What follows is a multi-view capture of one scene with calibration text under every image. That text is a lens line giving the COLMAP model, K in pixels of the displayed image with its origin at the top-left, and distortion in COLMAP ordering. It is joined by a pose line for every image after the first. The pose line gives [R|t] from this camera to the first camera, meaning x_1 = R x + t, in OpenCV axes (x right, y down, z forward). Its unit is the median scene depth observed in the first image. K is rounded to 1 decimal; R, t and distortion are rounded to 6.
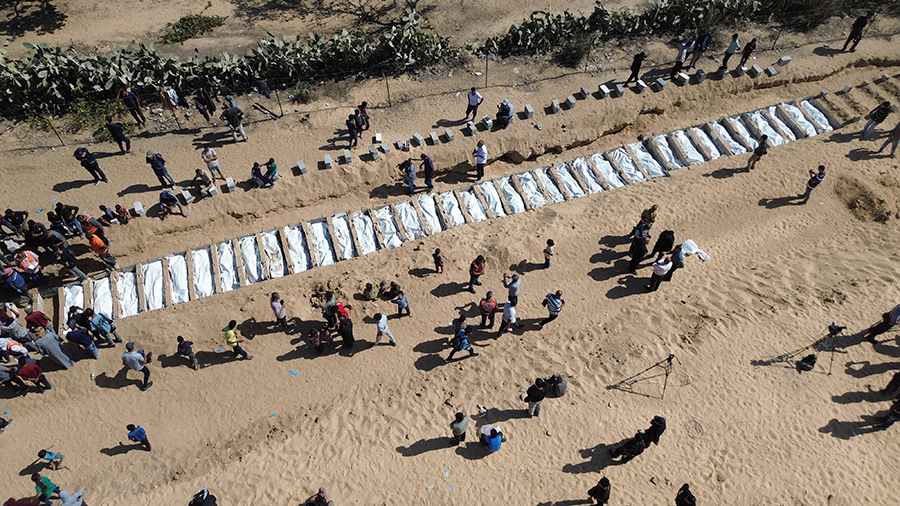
lens RADIAL K [[633.6, 0, 451.8], [0, 633.6, 255.4], [0, 0, 1]] dist [0.062757, -0.065493]
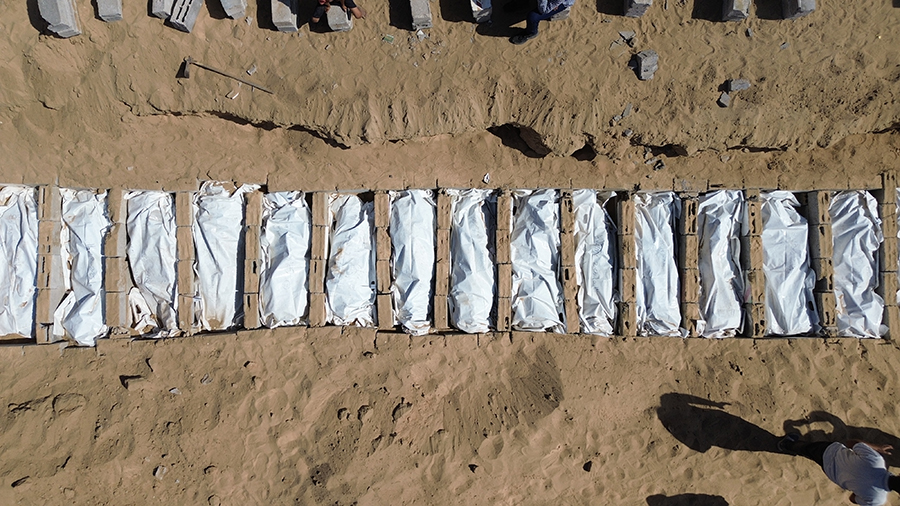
lens RADIAL K [[633.6, 0, 455.0], [0, 633.6, 250.4], [0, 0, 1]] dist [0.062757, -0.065493]
pose [[0.947768, 0.318631, -0.014454, 0.086624], [-0.260645, 0.799814, 0.540705, -0.273056], [0.183846, -0.508696, 0.841088, 0.701829]]
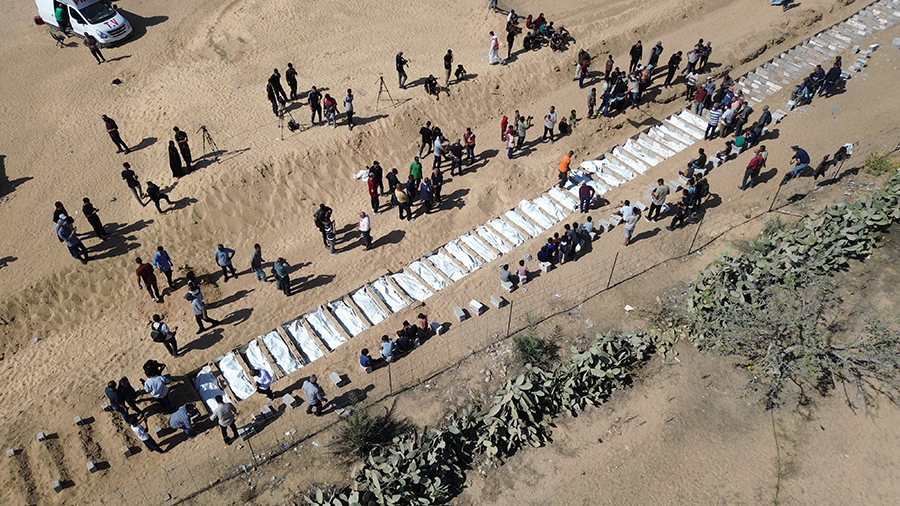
lens RADIAL K [[633.6, 0, 449.7], [0, 633.6, 255.7], [0, 0, 1]] dist [0.062757, -0.065493]
pose [[-0.942395, 0.234301, -0.238734, 0.474554], [-0.274130, -0.131979, 0.952593, -1.077357], [0.191686, 0.963164, 0.188605, 0.806448]]
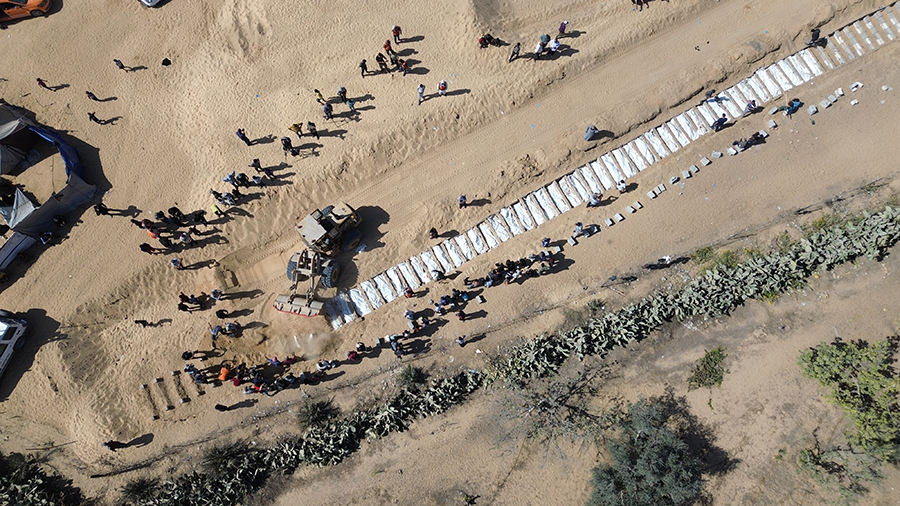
lens RADIAL K [[633.6, 0, 448.2], [0, 633.6, 253.1], [0, 0, 1]] dist [0.062757, -0.065493]
pose [[-0.986583, 0.158530, -0.039016, 0.137489], [-0.133134, -0.642895, 0.754296, -1.279408], [0.094495, 0.749370, 0.655375, -0.068066]]
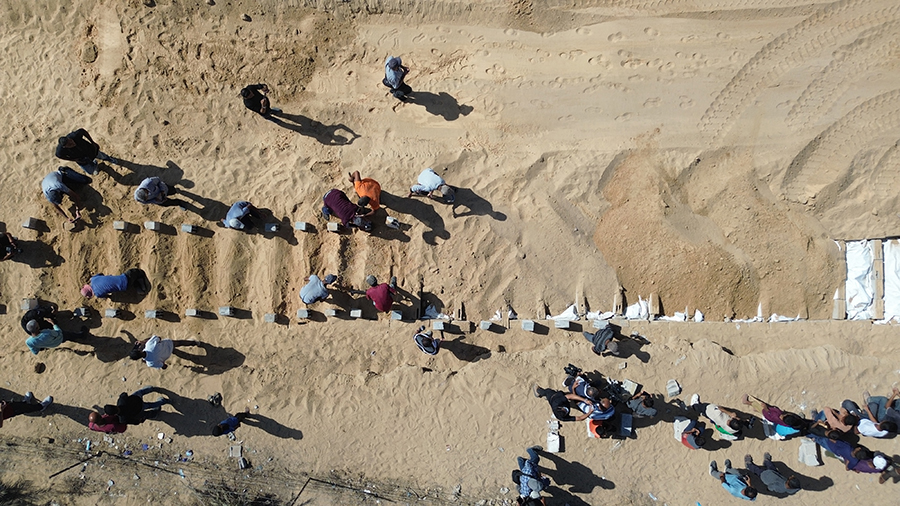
lens RADIAL K [[633.6, 0, 449.2], [0, 633.6, 250.7], [0, 0, 1]] dist [0.062757, -0.065493]
pose [[-0.948066, -0.317835, 0.012324, 0.341657], [0.257386, -0.743839, 0.616811, -0.490570], [-0.186877, 0.587949, 0.787015, 0.567636]]
